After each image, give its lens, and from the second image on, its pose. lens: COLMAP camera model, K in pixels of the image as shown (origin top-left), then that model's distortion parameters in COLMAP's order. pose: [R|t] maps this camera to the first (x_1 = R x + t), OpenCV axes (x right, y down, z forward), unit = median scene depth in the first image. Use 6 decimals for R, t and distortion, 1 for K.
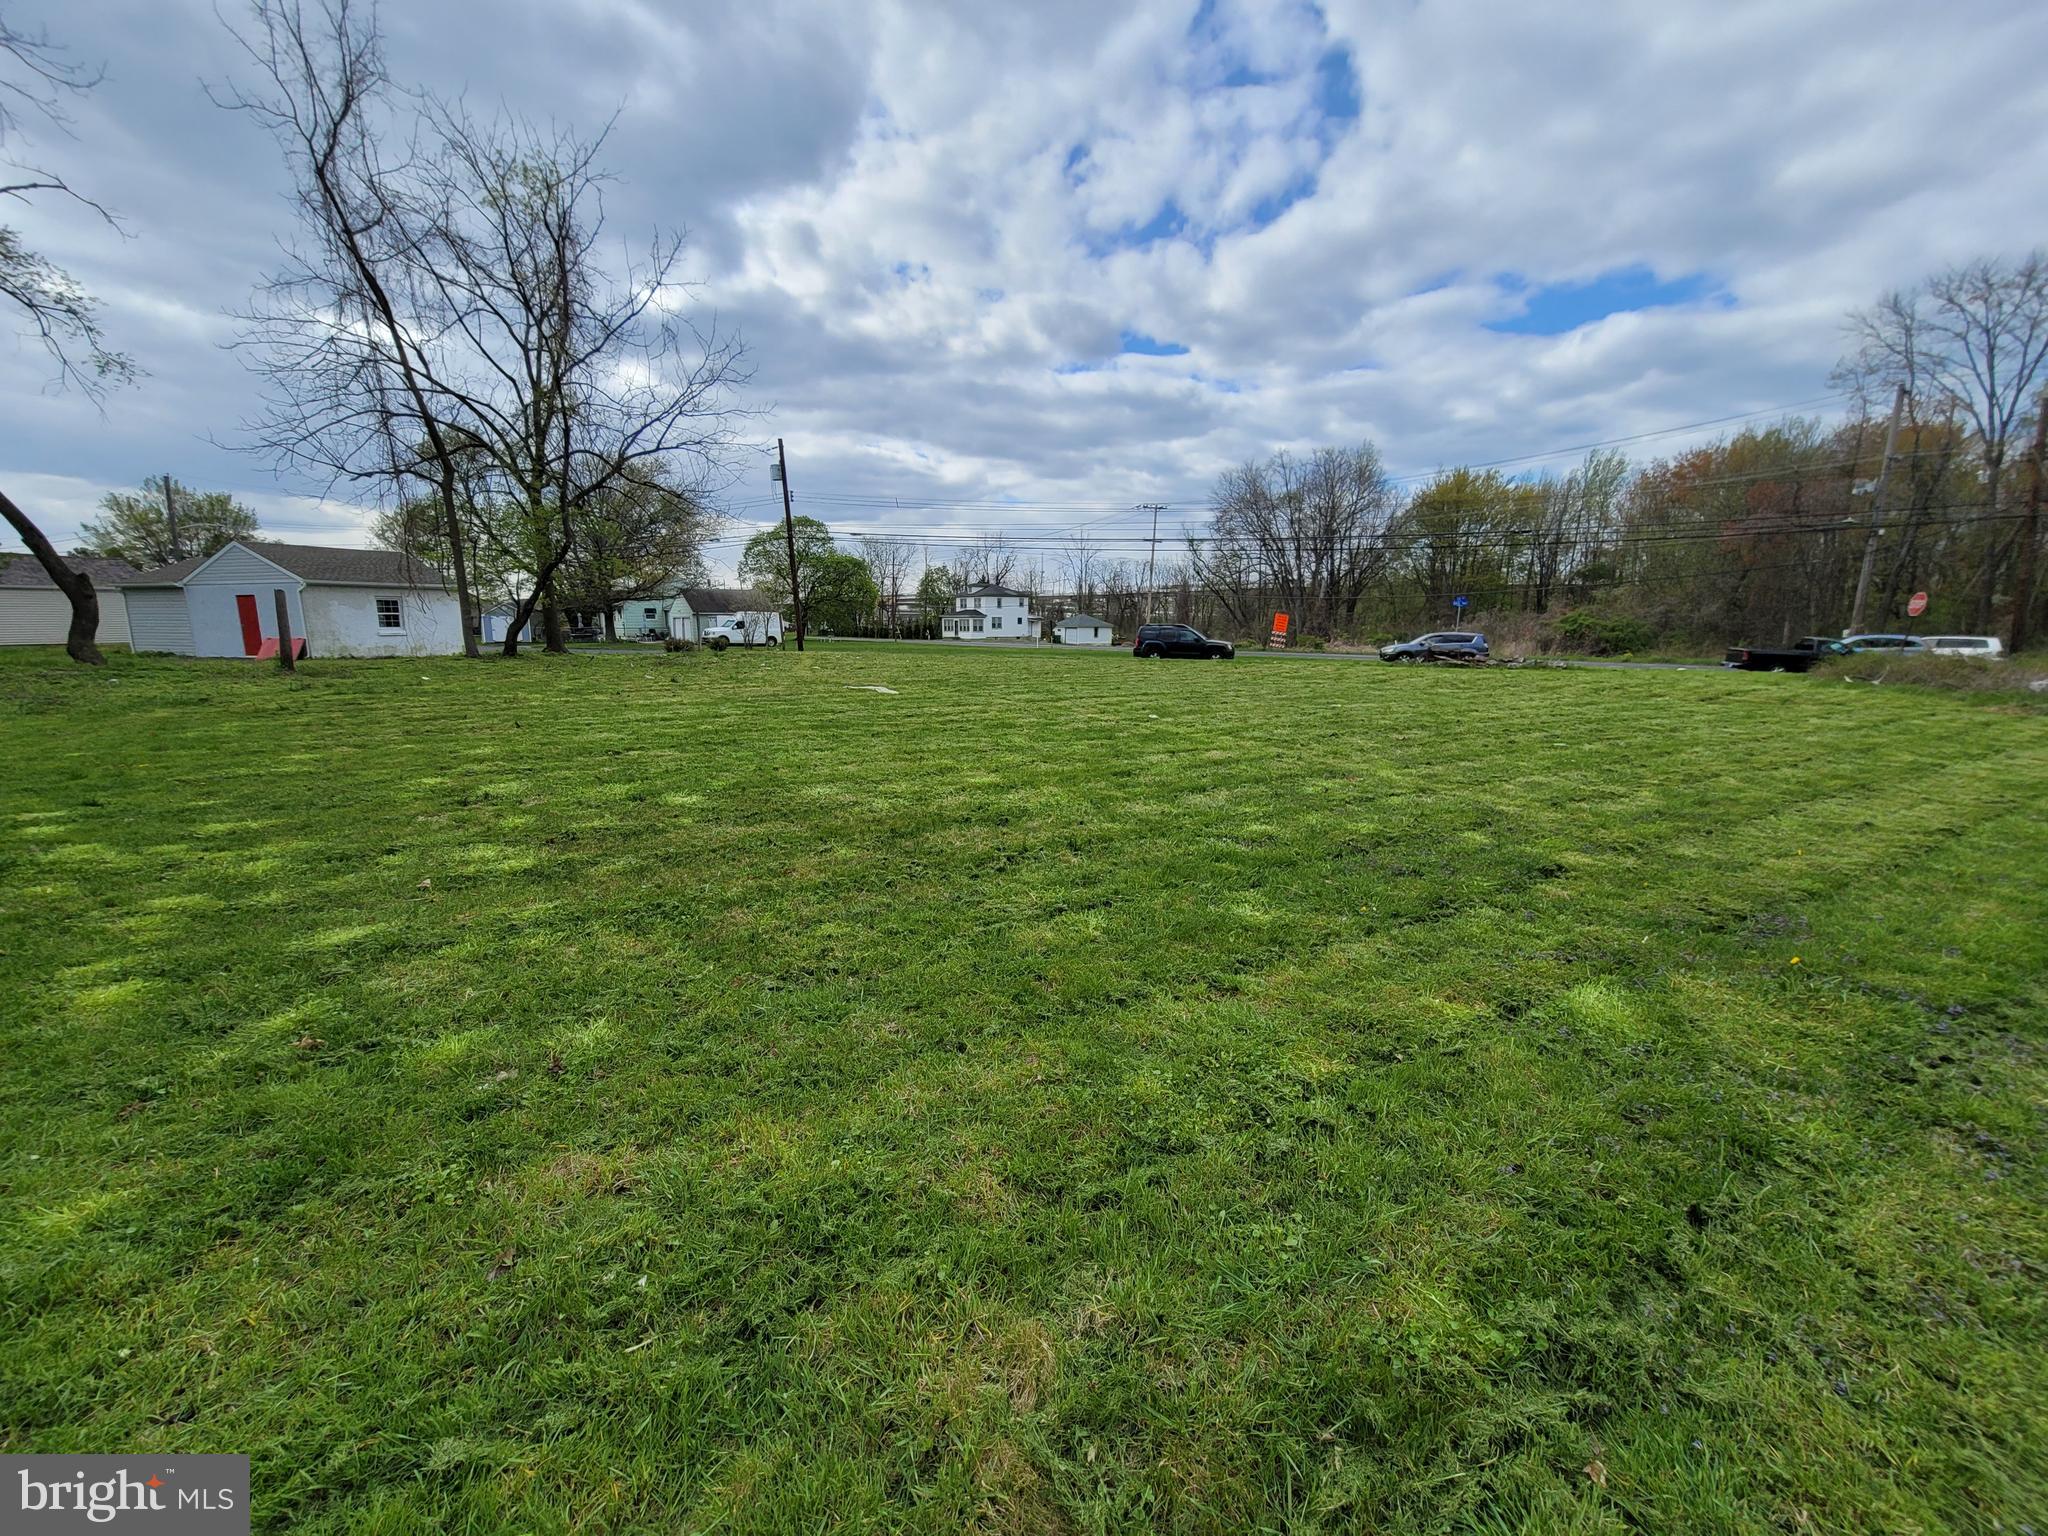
lens RADIAL K [[836.4, 0, 1016.1], [0, 836.4, 765.1], [0, 0, 1]] dist [-0.010573, 0.003095]
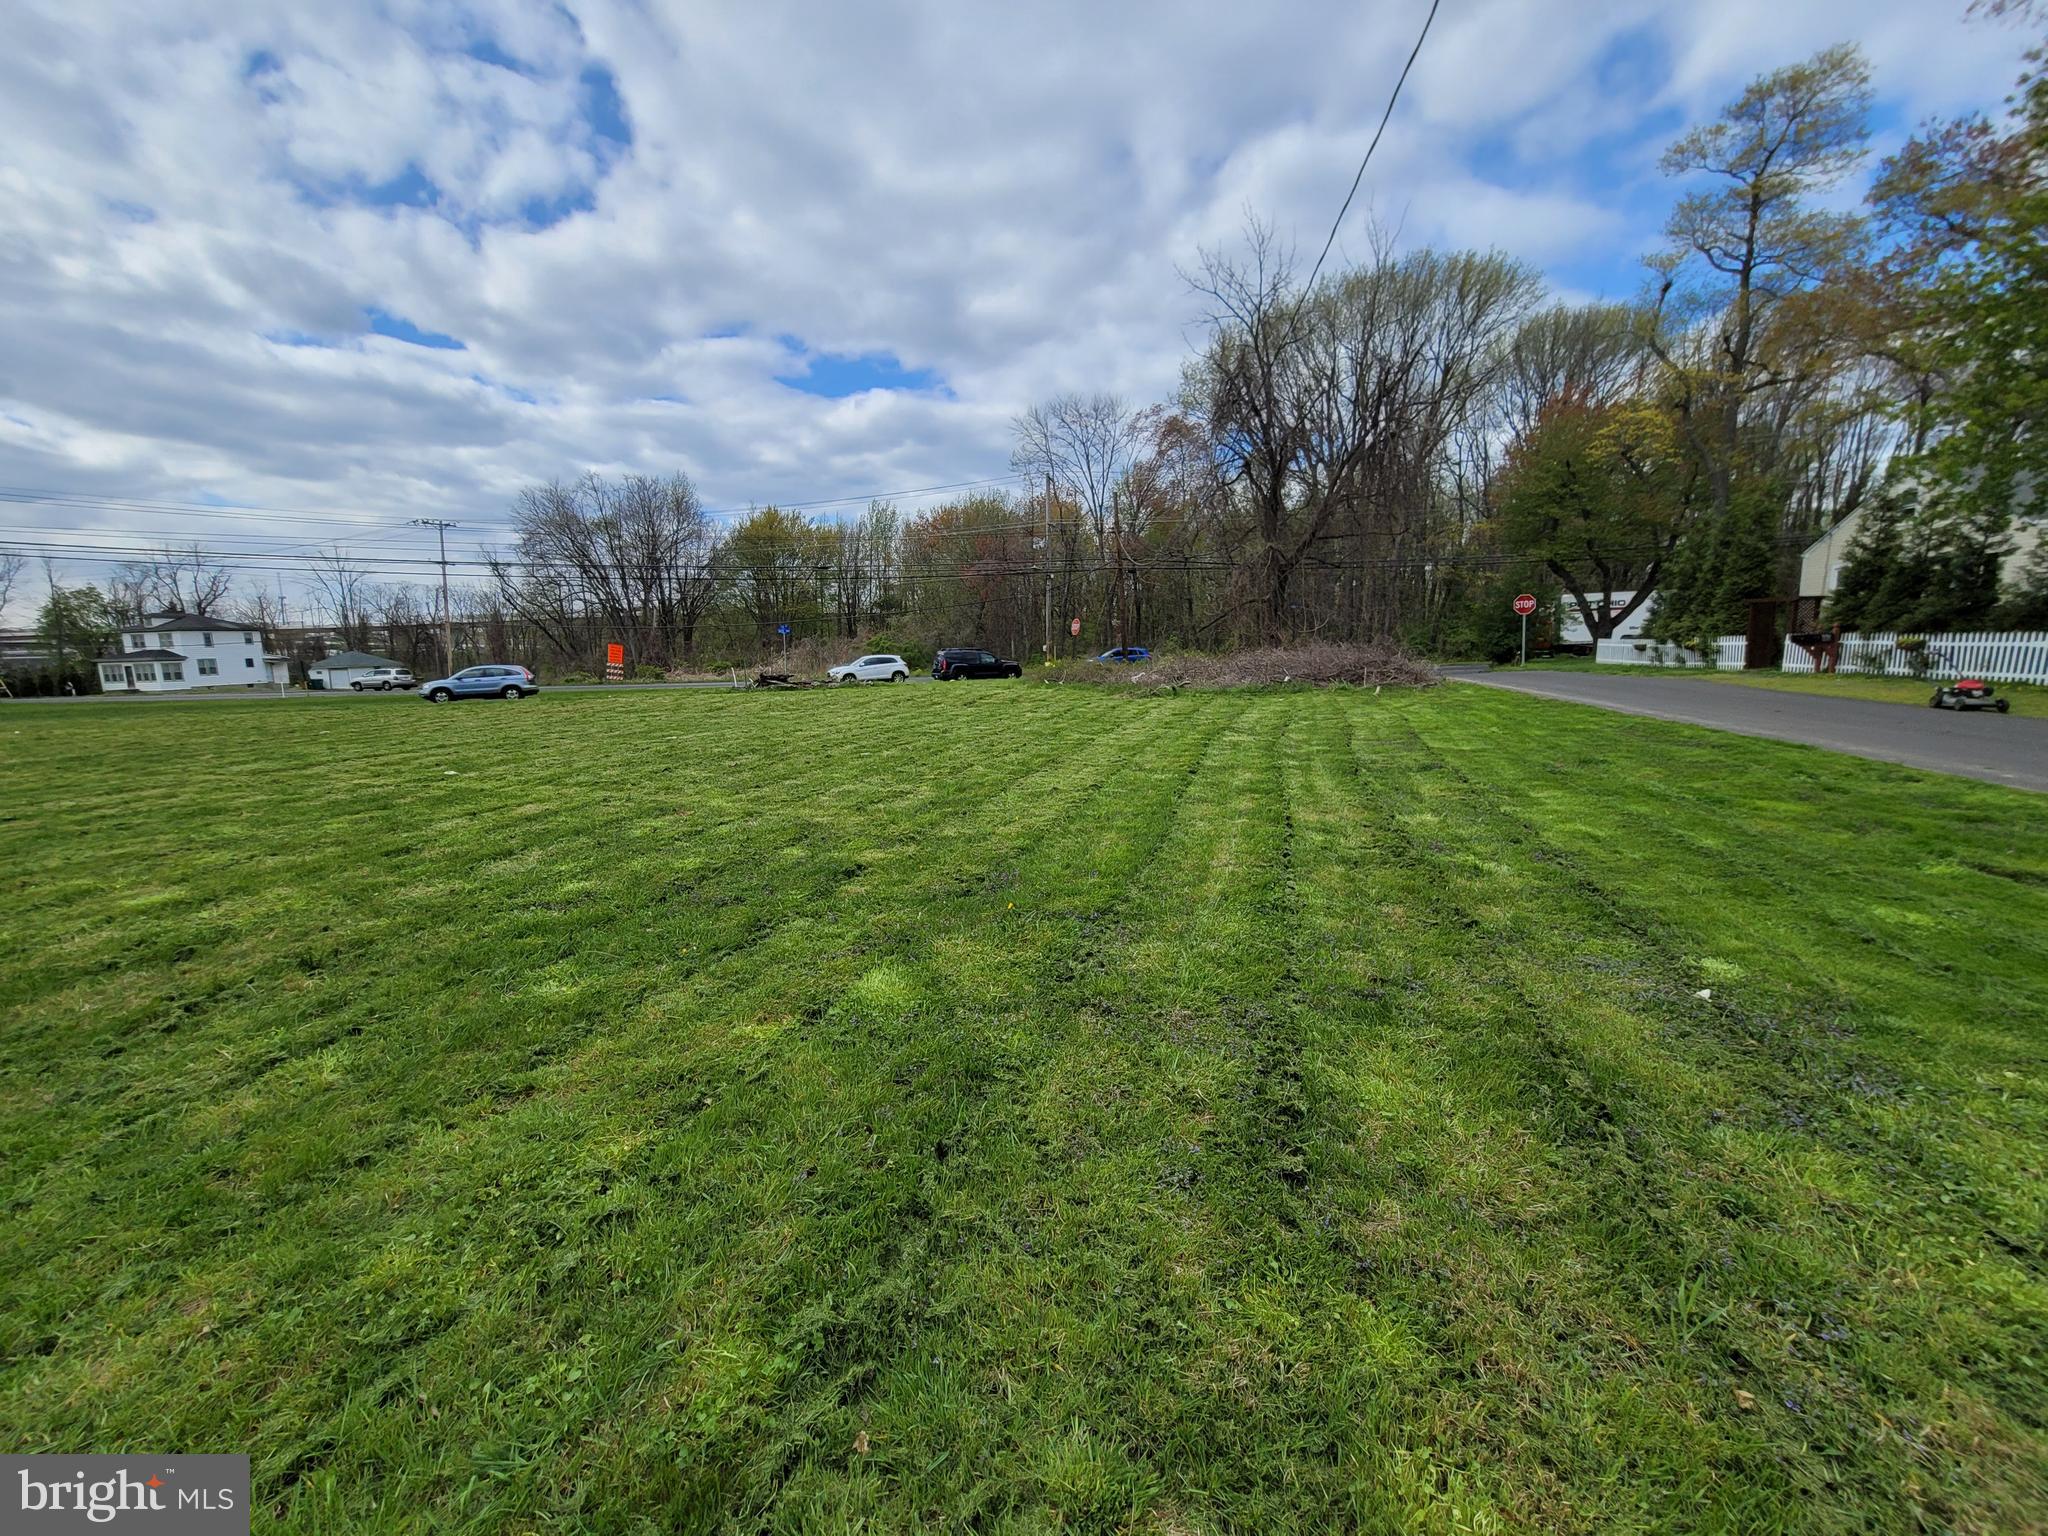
lens RADIAL K [[836.4, 0, 1018.3], [0, 836.4, 770.7], [0, 0, 1]] dist [-0.010573, 0.003095]
pose [[0.736528, -0.124982, 0.664760, 0.021871], [0.142358, 0.989411, 0.028292, -0.002550], [-0.661257, 0.073797, 0.746521, -0.002083]]
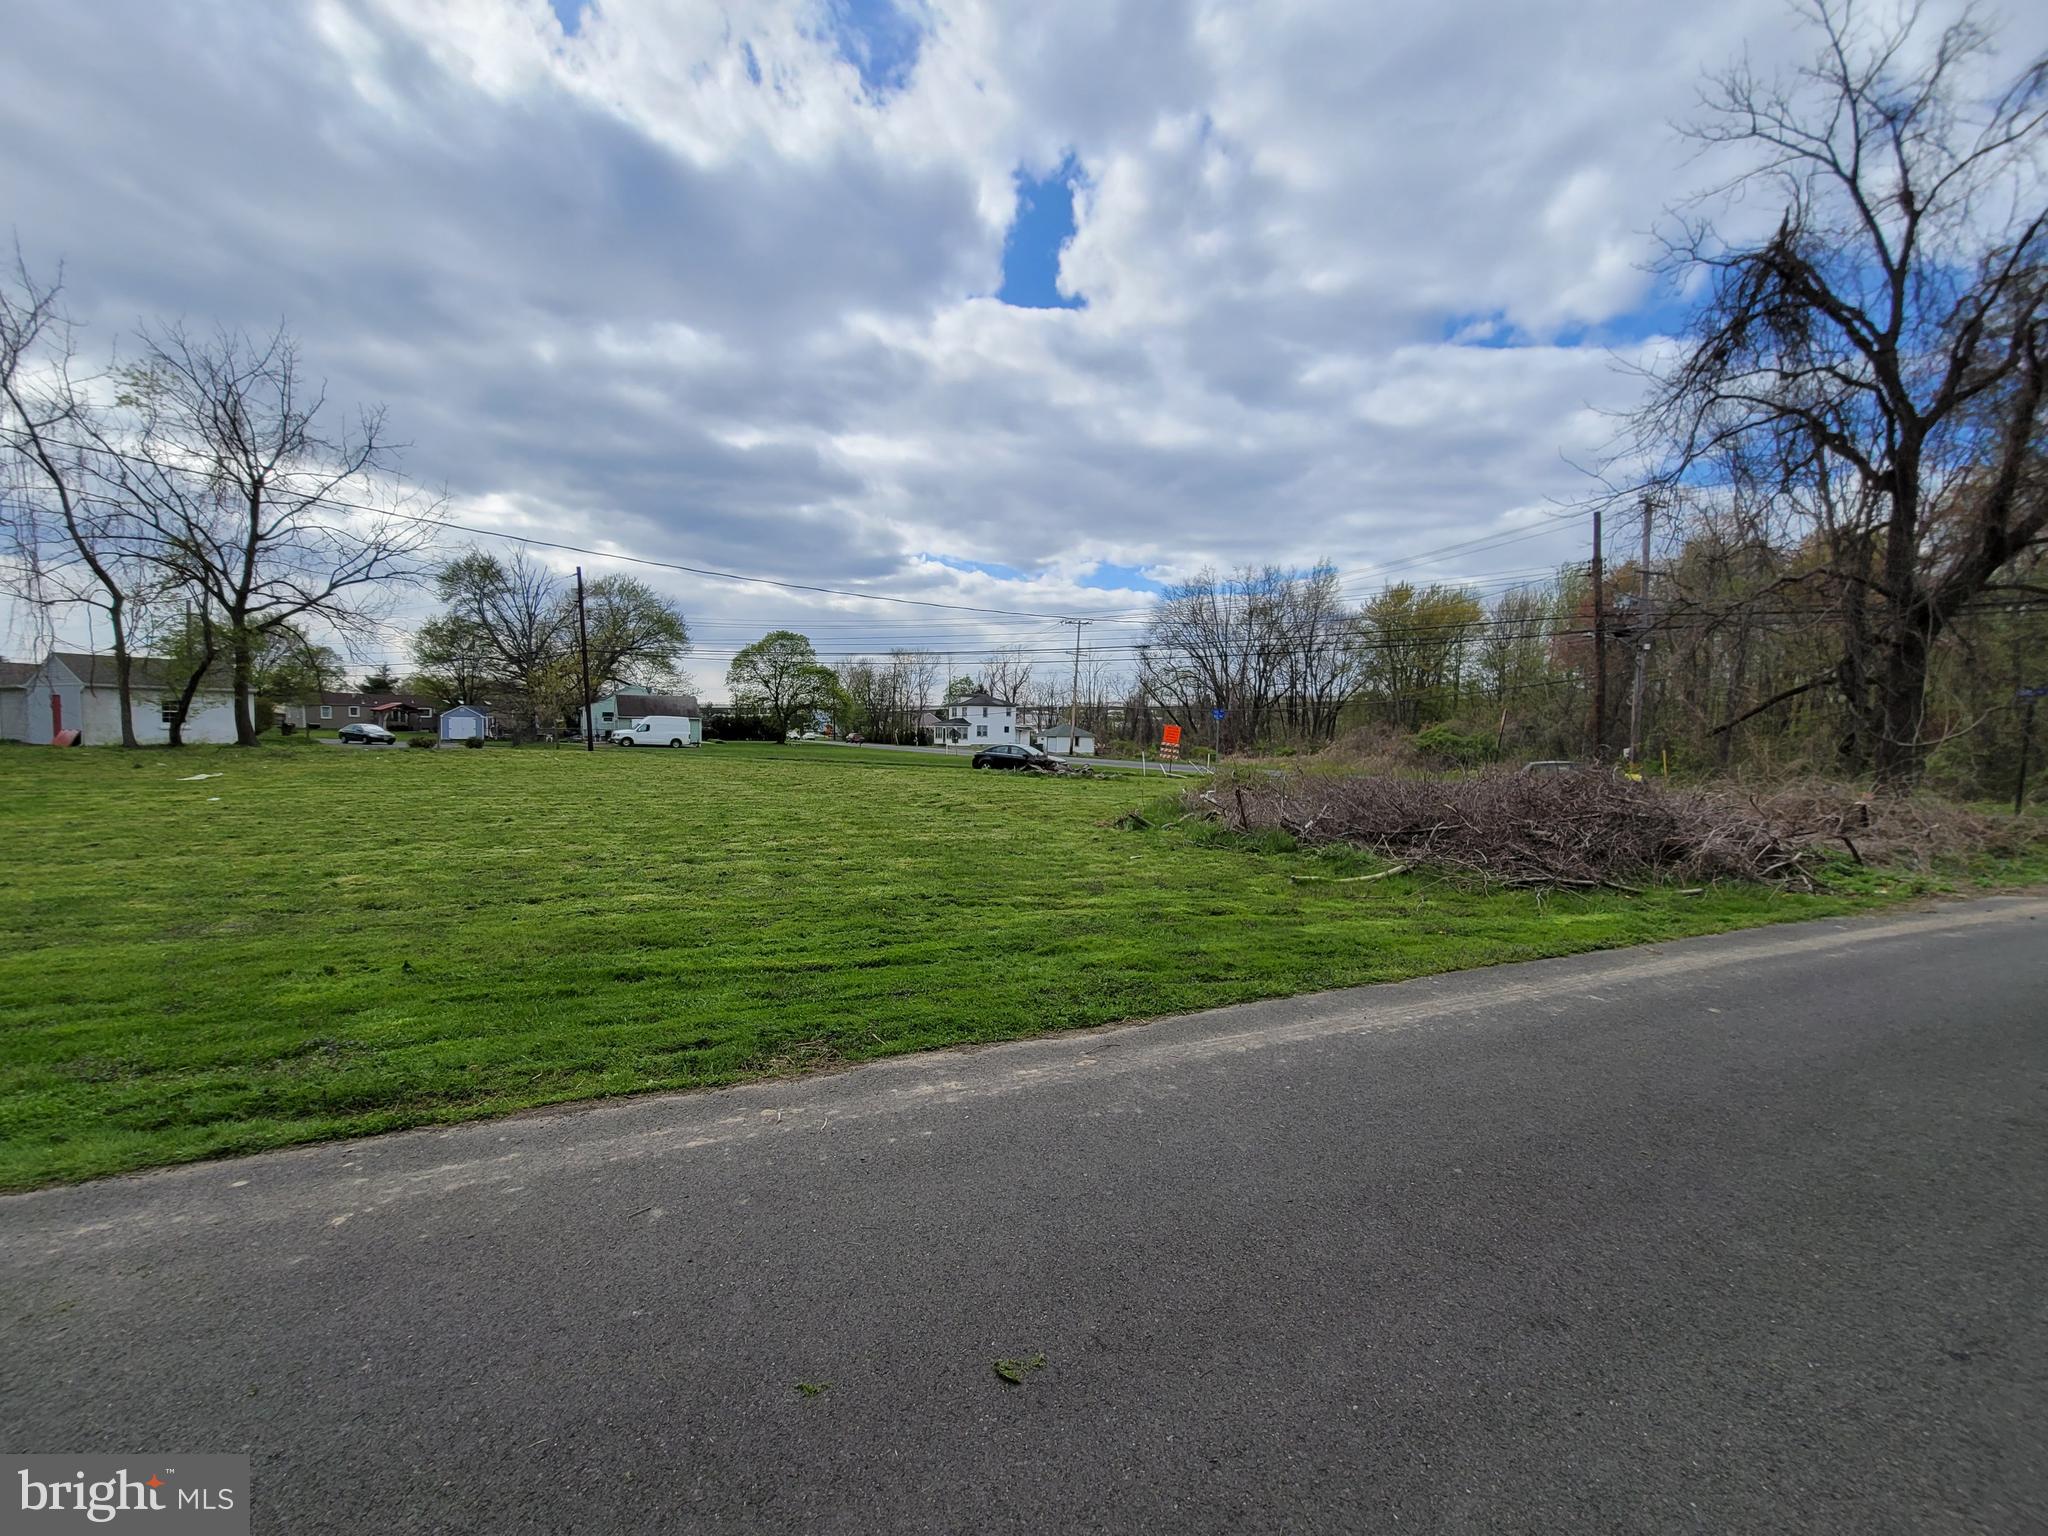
lens RADIAL K [[836.4, 0, 1025.2], [0, 836.4, 777.4], [0, 0, 1]] dist [-0.010573, 0.003095]
pose [[0.987720, 0.024163, -0.154356, 0.846716], [-0.041627, 0.992956, -0.110931, -0.005547], [0.150588, 0.115994, 0.981768, 0.010271]]
